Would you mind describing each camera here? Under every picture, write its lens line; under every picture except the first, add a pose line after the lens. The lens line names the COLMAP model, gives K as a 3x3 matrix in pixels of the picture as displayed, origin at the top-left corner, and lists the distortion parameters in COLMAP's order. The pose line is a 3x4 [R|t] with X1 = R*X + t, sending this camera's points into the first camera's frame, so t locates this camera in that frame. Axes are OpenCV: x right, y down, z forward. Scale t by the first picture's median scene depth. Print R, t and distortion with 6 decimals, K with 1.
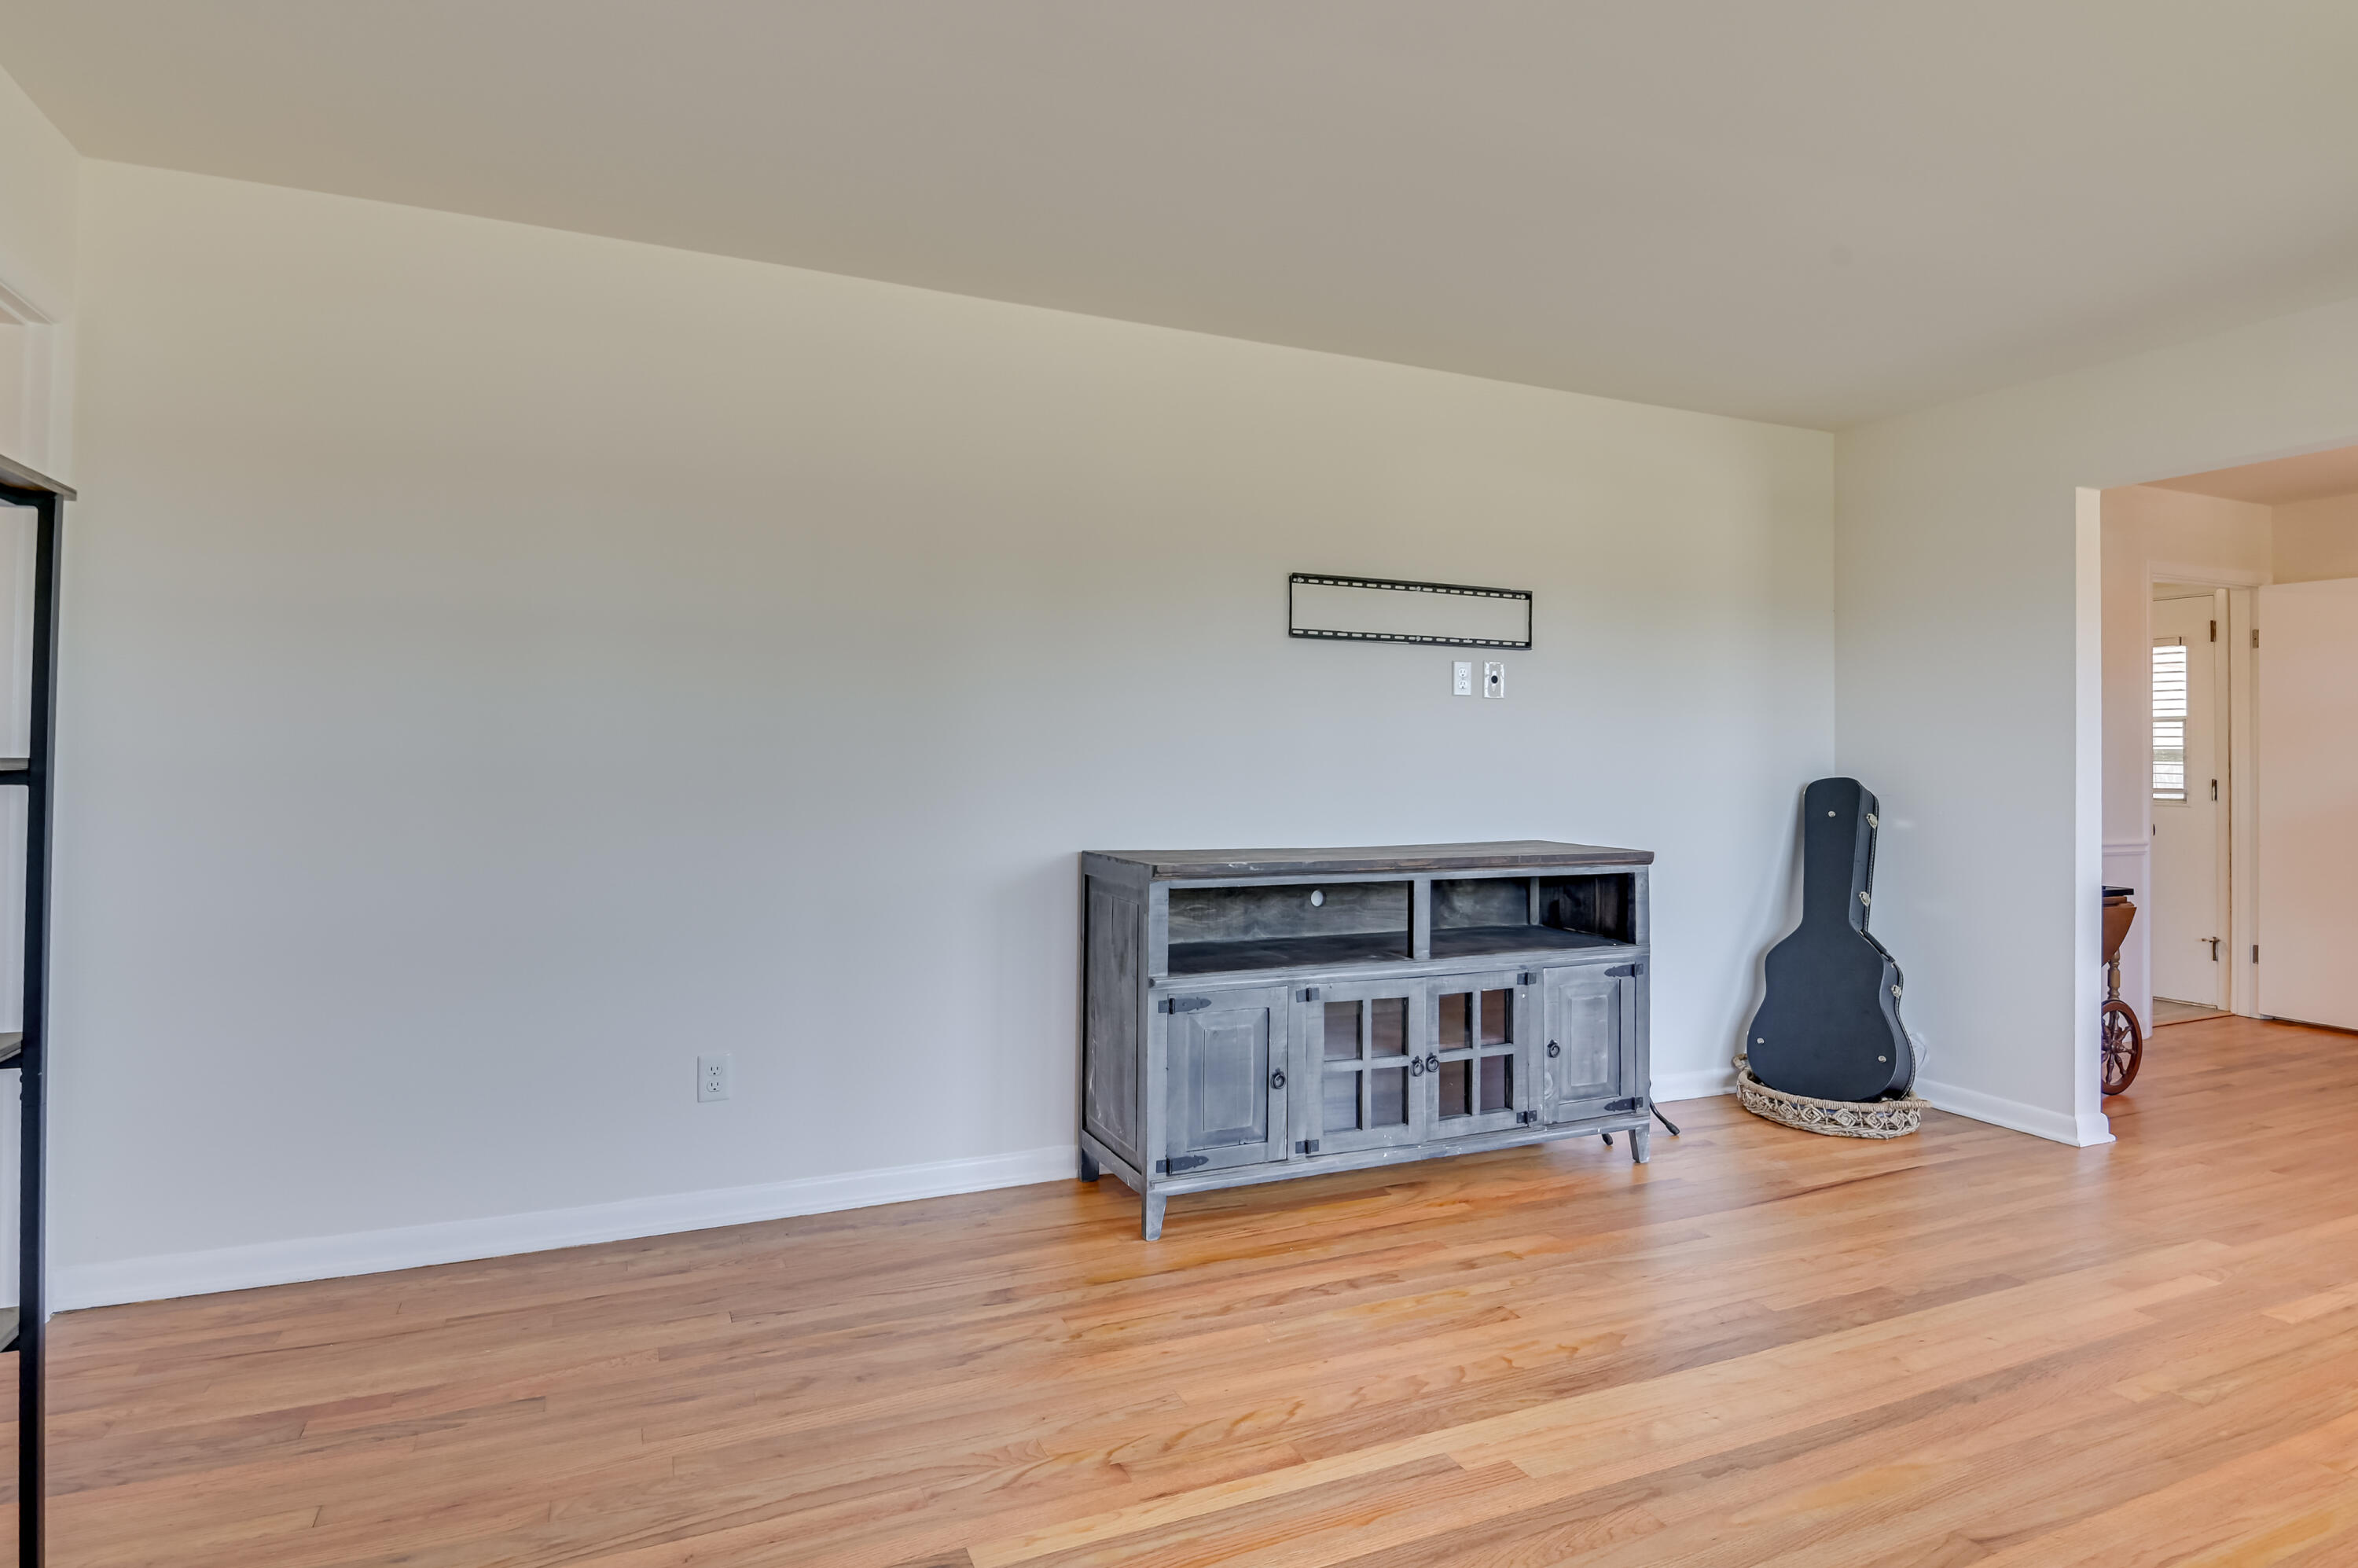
lens RADIAL K [[1071.7, 0, 1319.1], [0, 1071.7, 709.1], [0, 0, 1]] dist [0.020204, -0.011441]
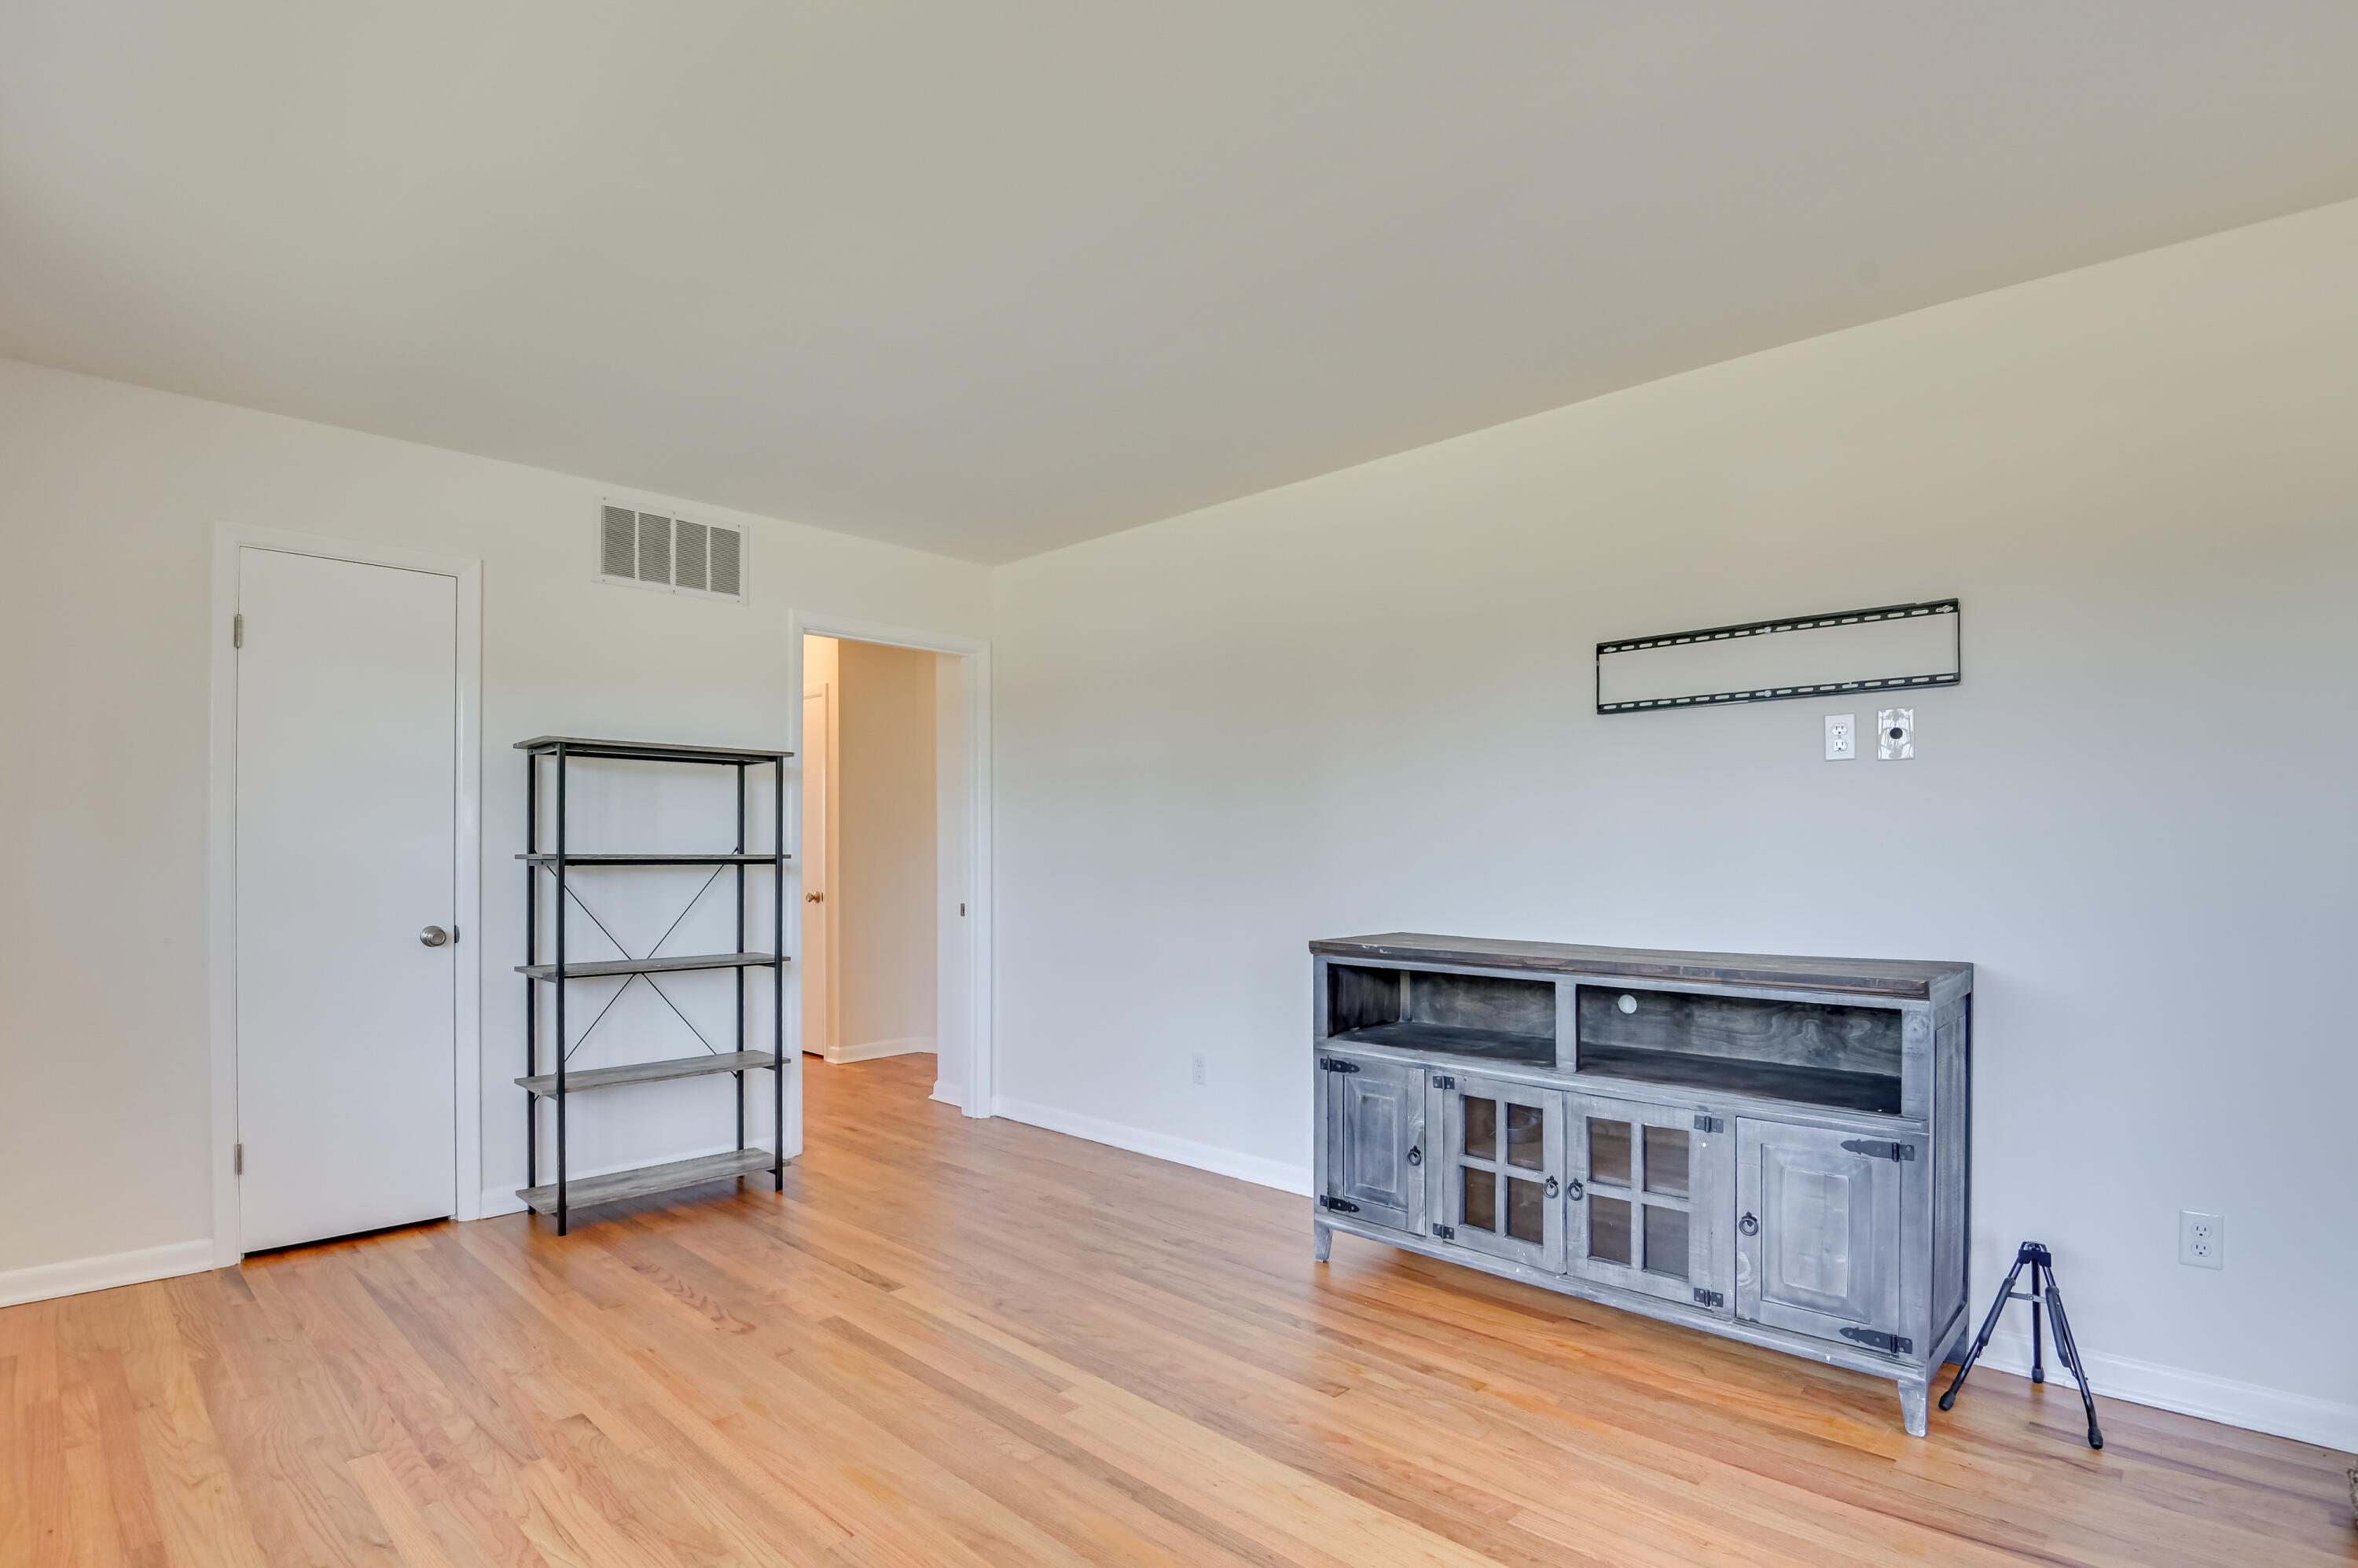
lens RADIAL K [[1113.1, 0, 1182.3], [0, 1113.1, 805.9], [0, 0, 1]] dist [-0.024964, -0.000247]
pose [[0.432212, -0.046094, -0.900593, 0.791930], [0.047358, 0.998475, -0.028376, 0.024460], [0.900527, -0.030386, 0.433736, 0.321037]]
